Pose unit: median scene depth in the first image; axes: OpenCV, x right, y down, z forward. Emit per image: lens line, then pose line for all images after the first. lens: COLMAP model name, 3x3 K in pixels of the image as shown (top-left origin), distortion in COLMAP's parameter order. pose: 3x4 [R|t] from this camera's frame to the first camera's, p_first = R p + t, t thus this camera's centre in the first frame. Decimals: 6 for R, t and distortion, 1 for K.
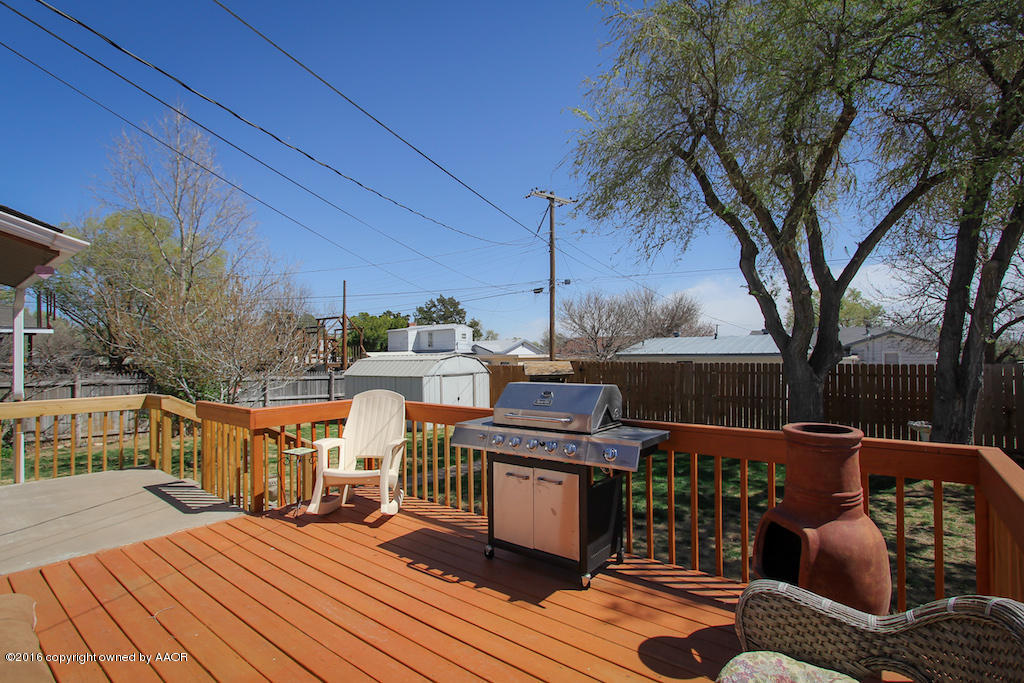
lens RADIAL K [[475.7, 0, 528.0], [0, 475.7, 354.6], [0, 0, 1]] dist [-0.008261, 0.004465]
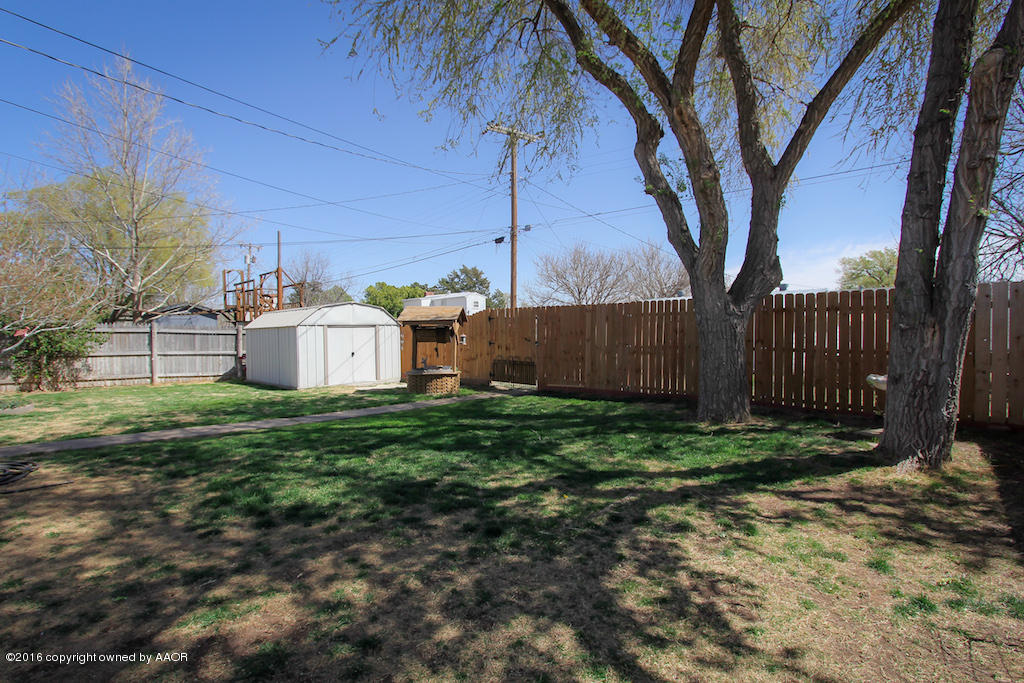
lens RADIAL K [[475.7, 0, 511.0], [0, 475.7, 339.7], [0, 0, 1]] dist [-0.008261, 0.004465]
pose [[0.991998, 0.002568, -0.126231, 0.234596], [0.000247, 0.999752, 0.022280, 0.046012], [0.126257, -0.022132, 0.991751, 0.185613]]
